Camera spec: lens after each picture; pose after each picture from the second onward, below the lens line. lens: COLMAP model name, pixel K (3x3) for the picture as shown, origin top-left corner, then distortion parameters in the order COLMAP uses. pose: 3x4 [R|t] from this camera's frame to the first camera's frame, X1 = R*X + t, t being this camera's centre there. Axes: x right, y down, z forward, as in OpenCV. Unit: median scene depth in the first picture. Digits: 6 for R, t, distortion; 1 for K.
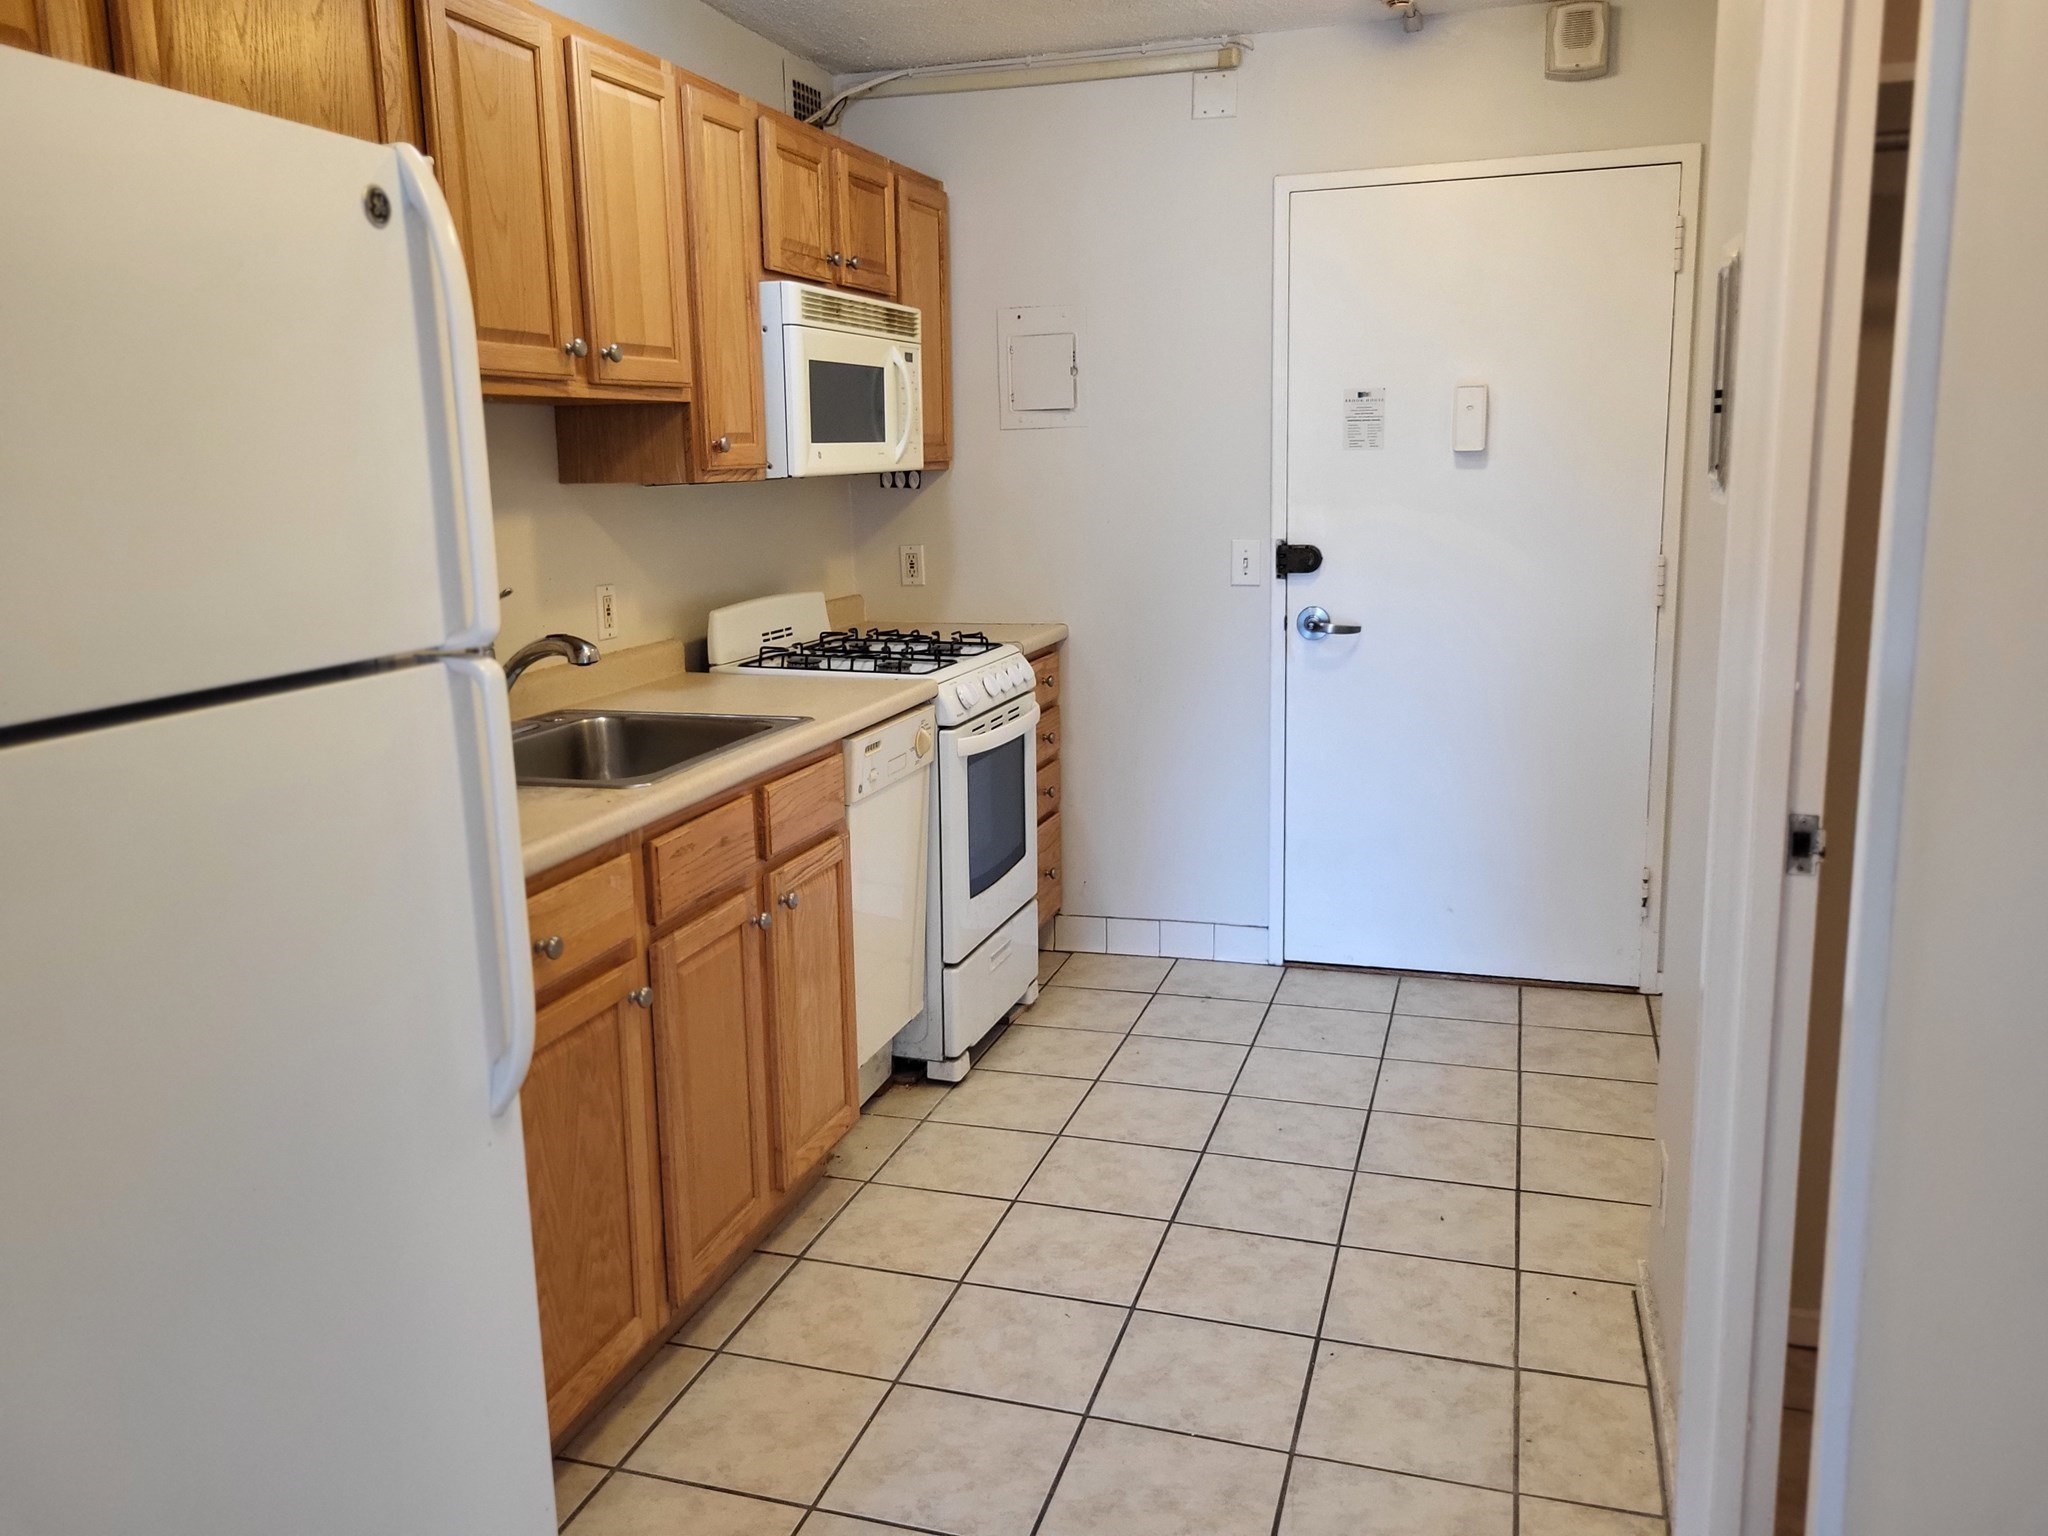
lens RADIAL K [[1573.8, 0, 1015.9], [0, 1573.8, 754.1], [0, 0, 1]] dist [0.010347, 0.002657]
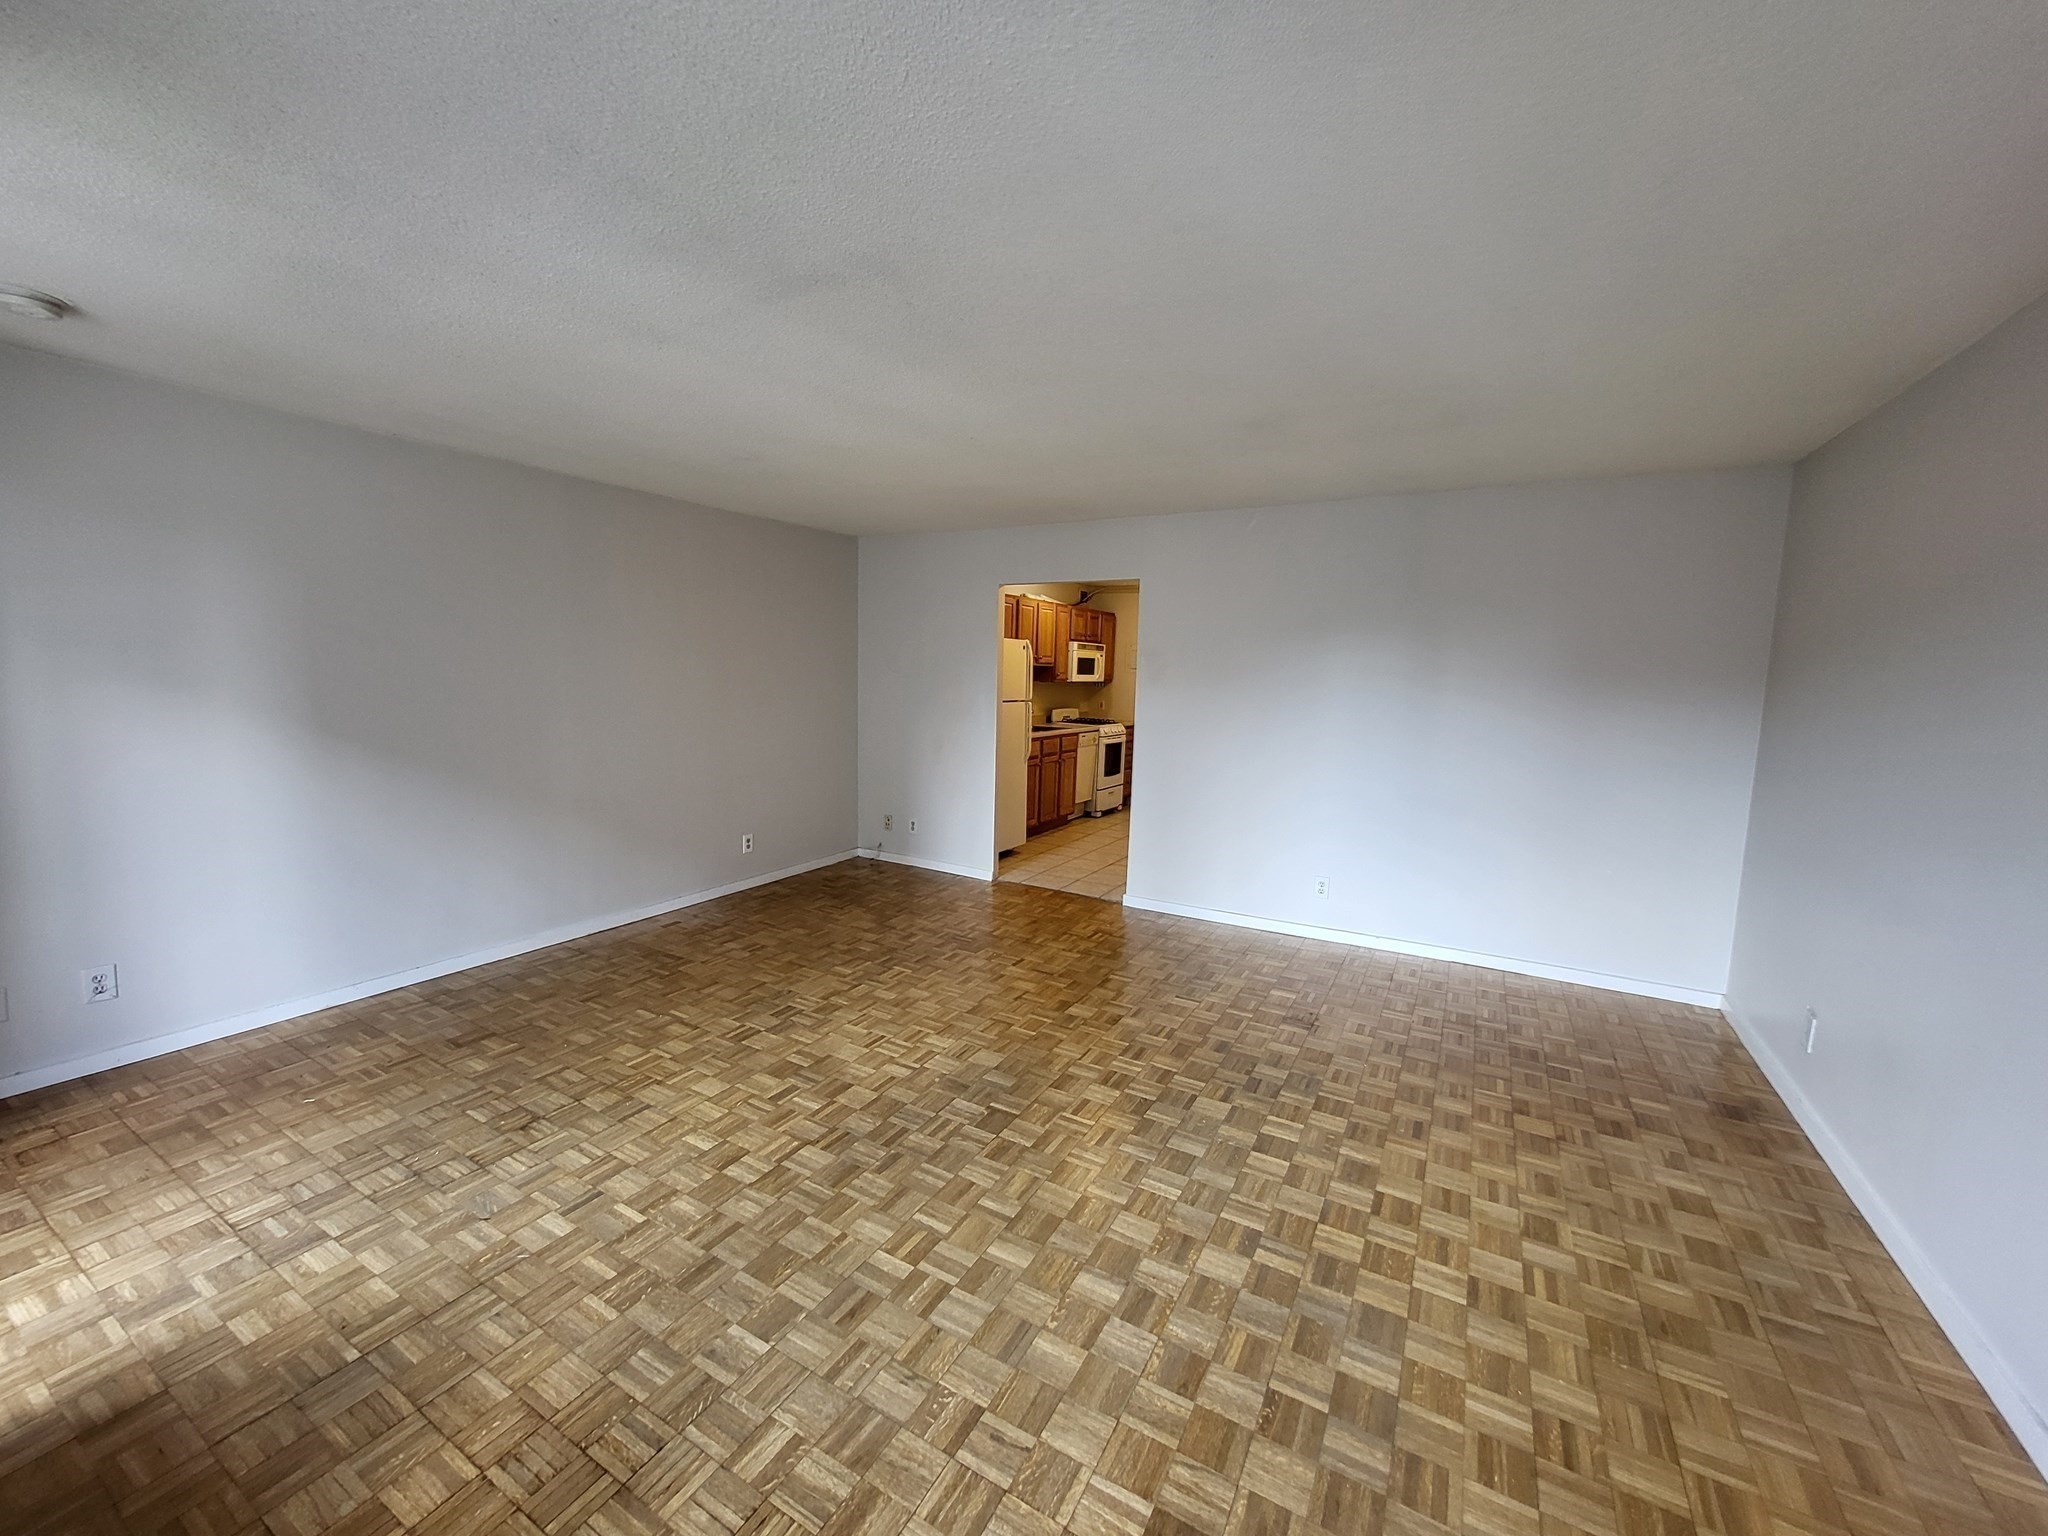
lens RADIAL K [[815.6, 0, 1022.9], [0, 815.6, 768.0], [0, 0, 1]] dist [0.001756, 0.000078]
pose [[0.976931, 0.071606, -0.201190, 0.226330], [-0.086254, 0.994151, -0.064998, 0.257259], [0.195359, 0.080852, 0.977393, -1.417644]]
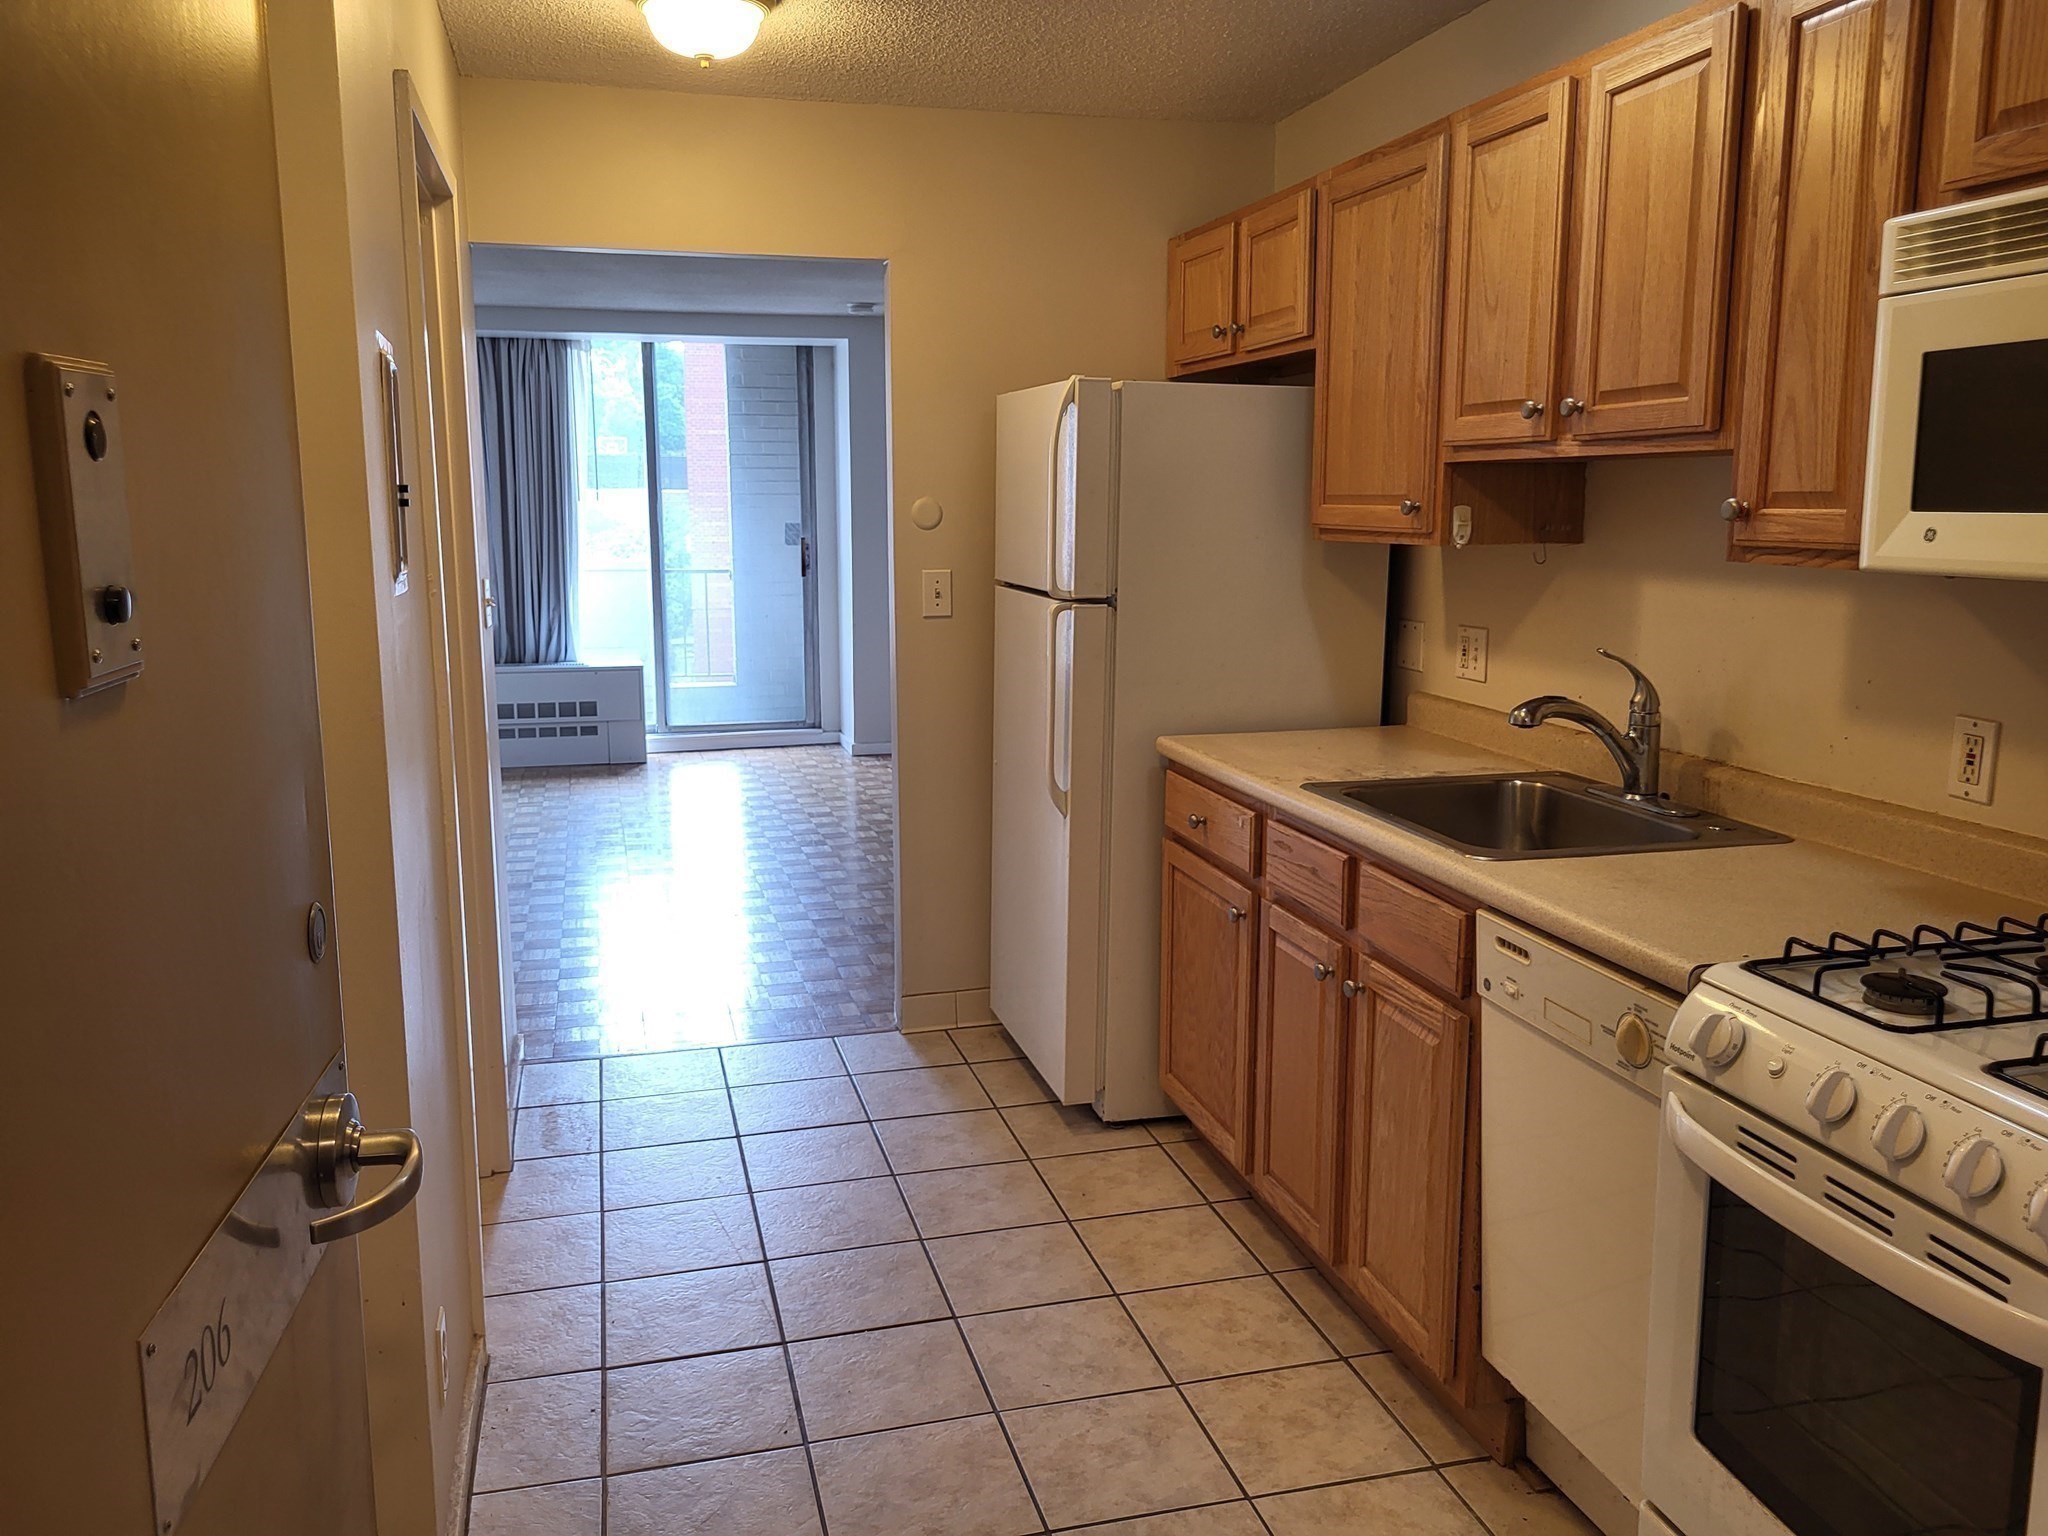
lens RADIAL K [[1573.8, 0, 1033.3], [0, 1573.8, 777.0], [0, 0, 1]] dist [0.010347, 0.002657]
pose [[-0.839278, 0.120073, -0.530279, 0.404736], [-0.084068, 0.934922, 0.344752, -0.269262], [0.537165, 0.333922, -0.774565, 1.268044]]
